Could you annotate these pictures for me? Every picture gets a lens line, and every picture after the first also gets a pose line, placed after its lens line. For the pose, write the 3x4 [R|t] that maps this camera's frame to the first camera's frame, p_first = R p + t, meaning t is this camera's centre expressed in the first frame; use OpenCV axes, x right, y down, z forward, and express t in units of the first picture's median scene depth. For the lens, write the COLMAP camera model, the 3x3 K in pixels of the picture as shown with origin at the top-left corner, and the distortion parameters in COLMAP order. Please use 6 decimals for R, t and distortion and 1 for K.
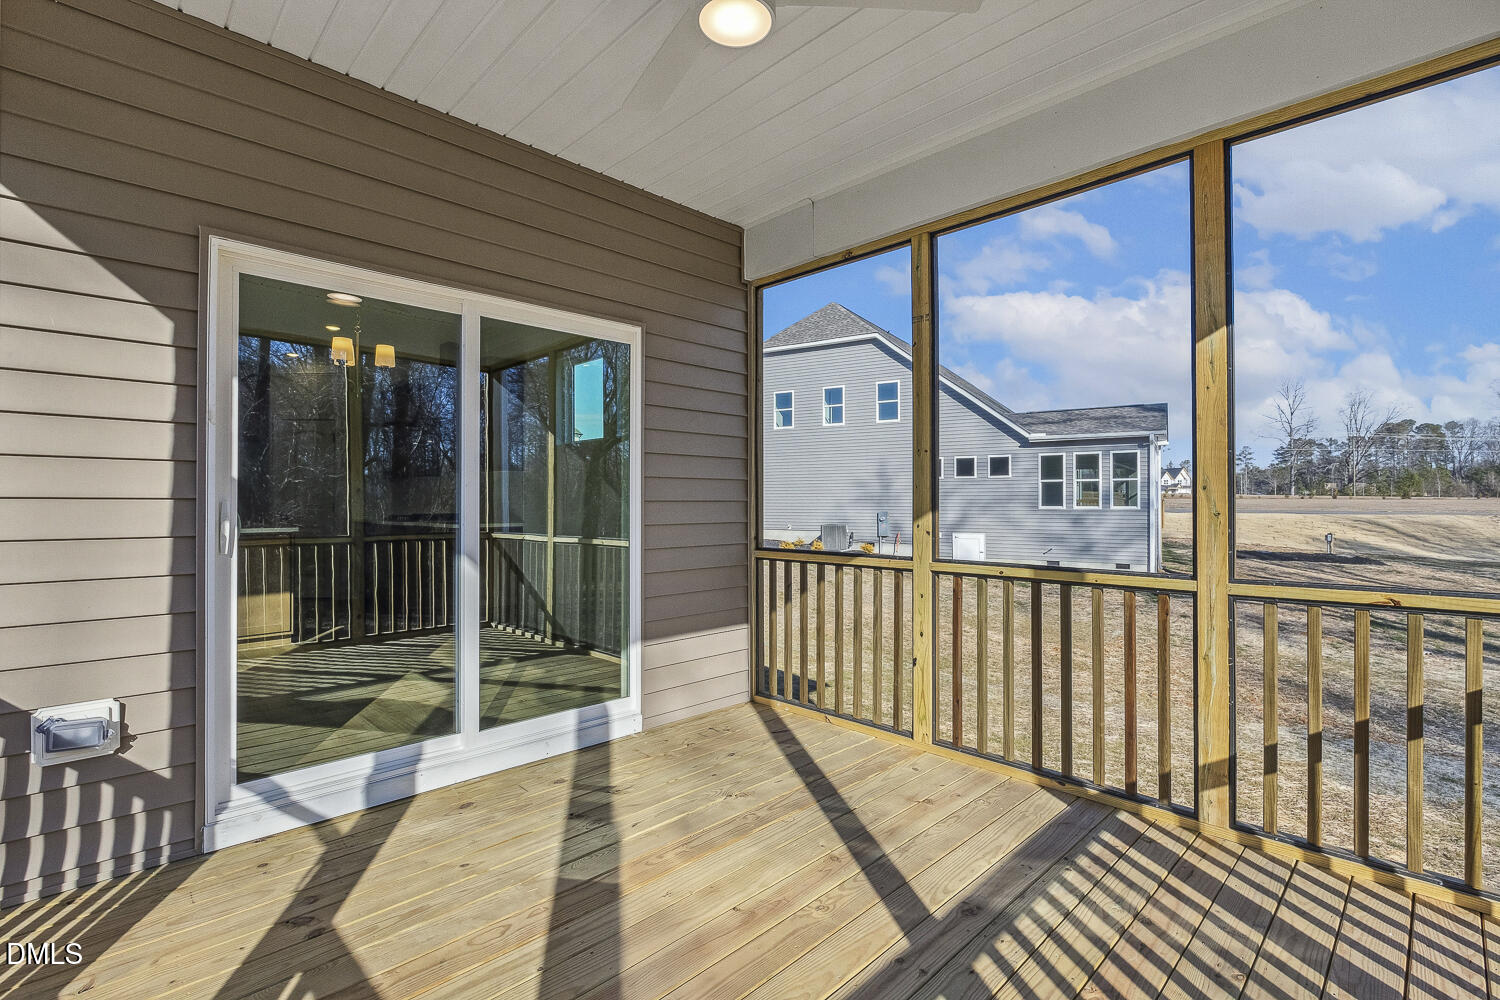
lens RADIAL K [[692.5, 0, 746.3], [0, 692.5, 500.9], [0, 0, 1]] dist [-0.007037, -0.001777]
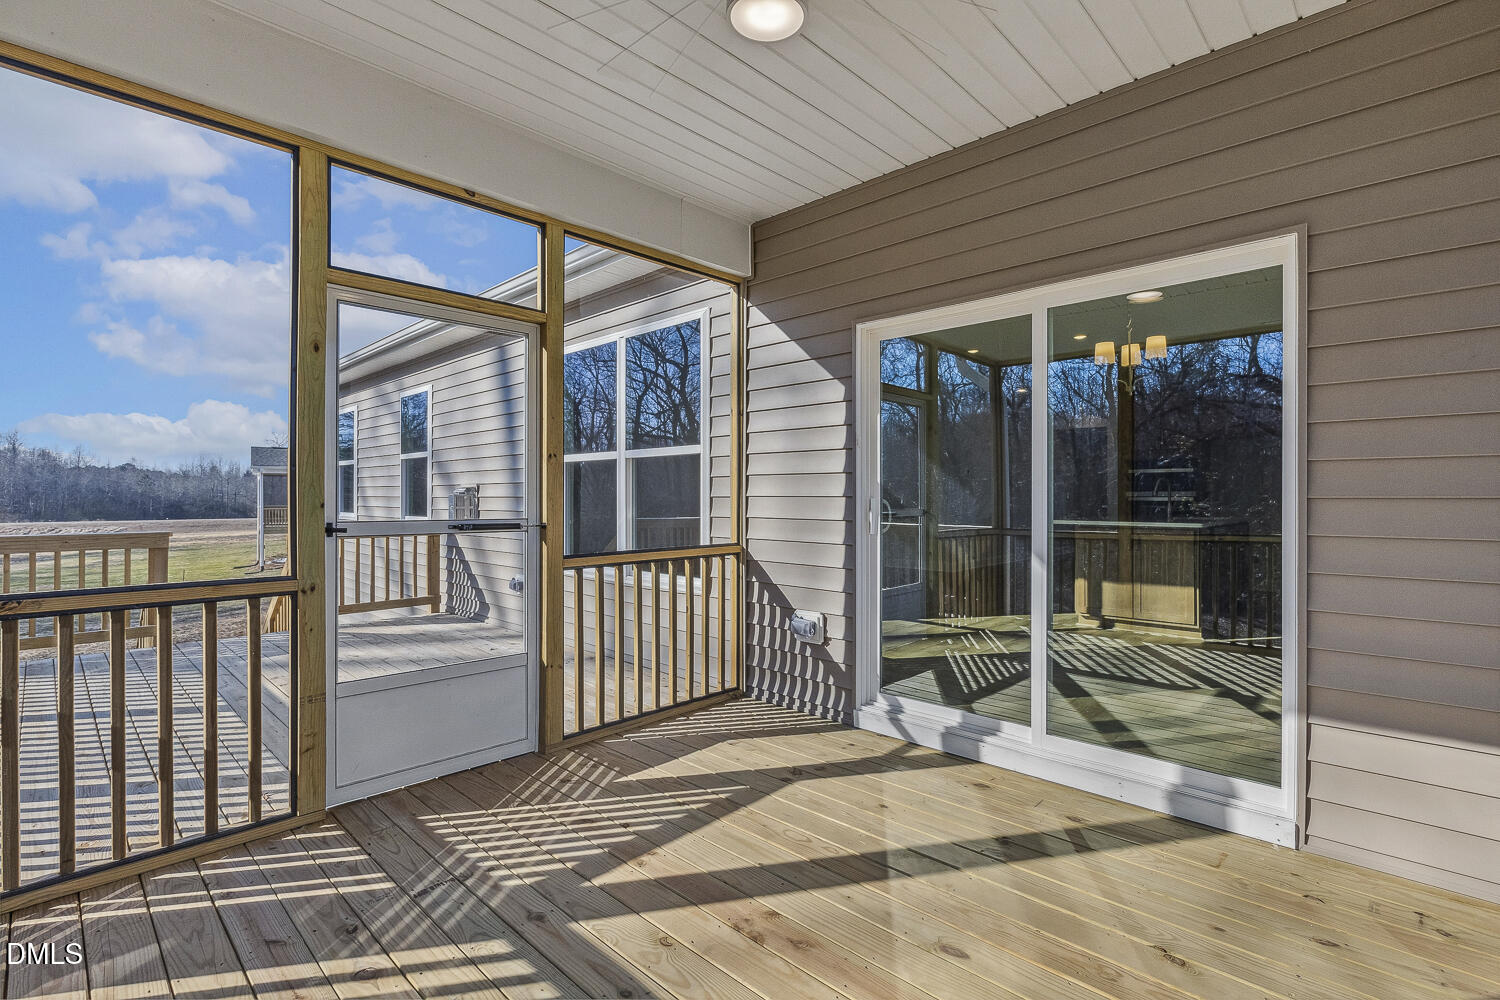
lens RADIAL K [[692.5, 0, 757.4], [0, 692.5, 510.3], [0, 0, 1]] dist [-0.007037, -0.001777]
pose [[0.034945, 0.021550, -0.999157, 0.754199], [-0.000266, 0.999768, 0.021553, -0.006837], [0.999389, -0.000488, 0.034943, 0.734401]]
